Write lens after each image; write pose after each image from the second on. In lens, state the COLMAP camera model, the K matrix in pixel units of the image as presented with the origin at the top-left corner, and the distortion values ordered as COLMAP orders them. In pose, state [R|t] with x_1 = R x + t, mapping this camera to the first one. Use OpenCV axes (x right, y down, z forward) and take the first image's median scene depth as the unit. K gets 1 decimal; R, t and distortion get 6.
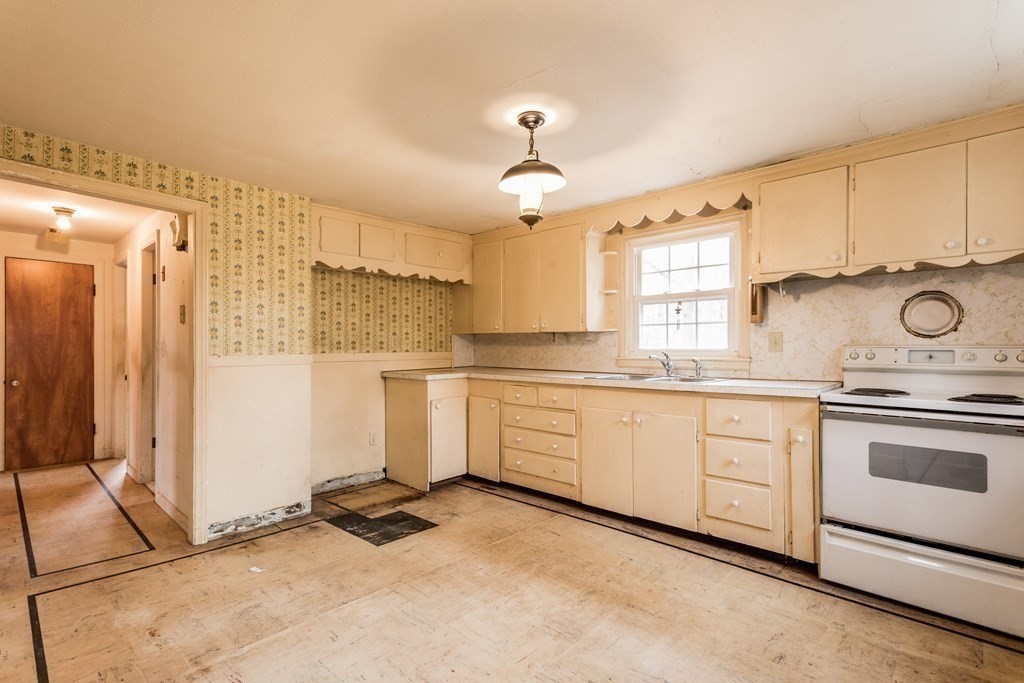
lens RADIAL K [[485.9, 0, 510.5], [0, 485.9, 345.8], [0, 0, 1]] dist [0.008700, 0.001454]
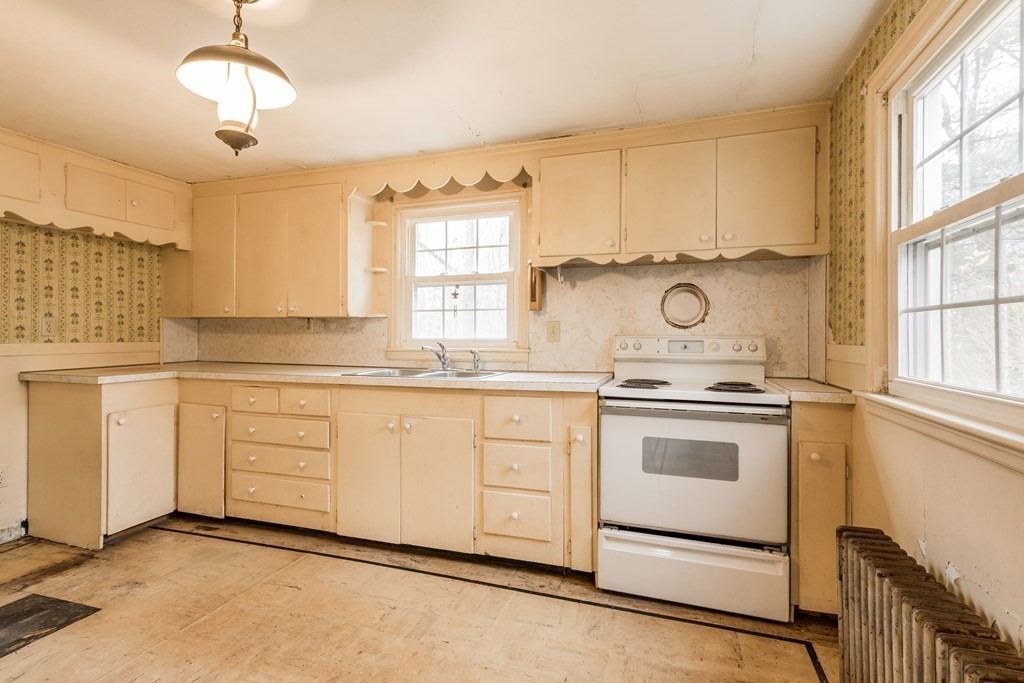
lens RADIAL K [[485.9, 0, 506.8], [0, 485.9, 335.1], [0, 0, 1]] dist [0.008700, 0.001454]
pose [[0.909445, 0.004906, 0.415795, 0.074008], [-0.005134, 0.999987, -0.000570, 0.000276], [-0.415793, -0.001616, 0.909458, 0.186547]]
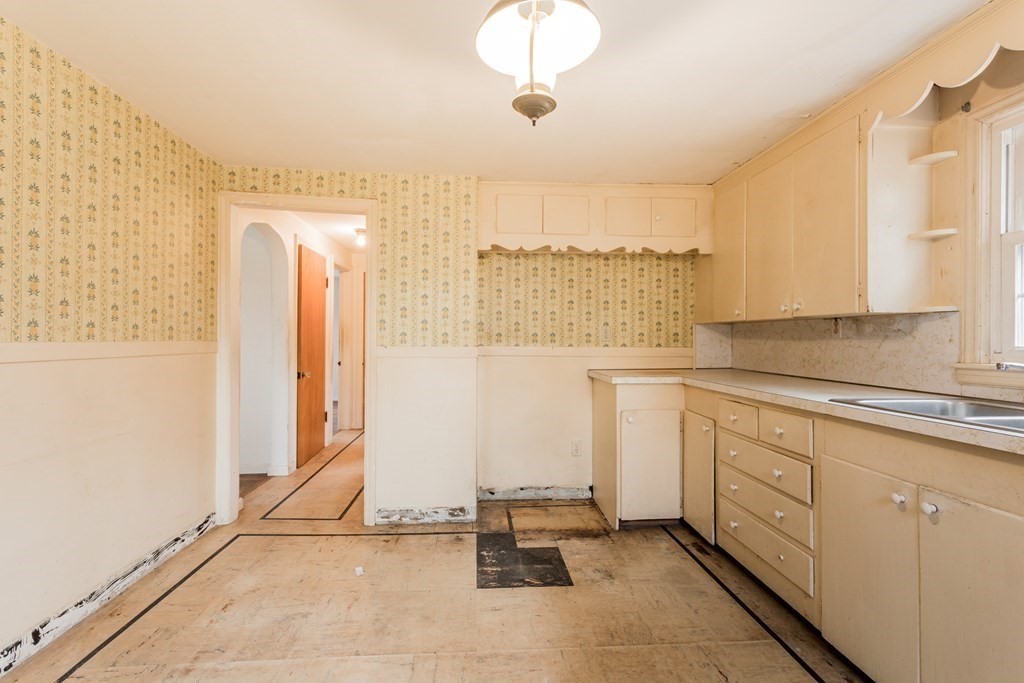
lens RADIAL K [[485.9, 0, 512.6], [0, 485.9, 338.1], [0, 0, 1]] dist [0.008700, 0.001454]
pose [[0.735106, 0.003668, -0.677943, 0.284773], [-0.007765, 0.999965, -0.003009, 0.003445], [0.677908, 0.007476, 0.735109, 0.414048]]
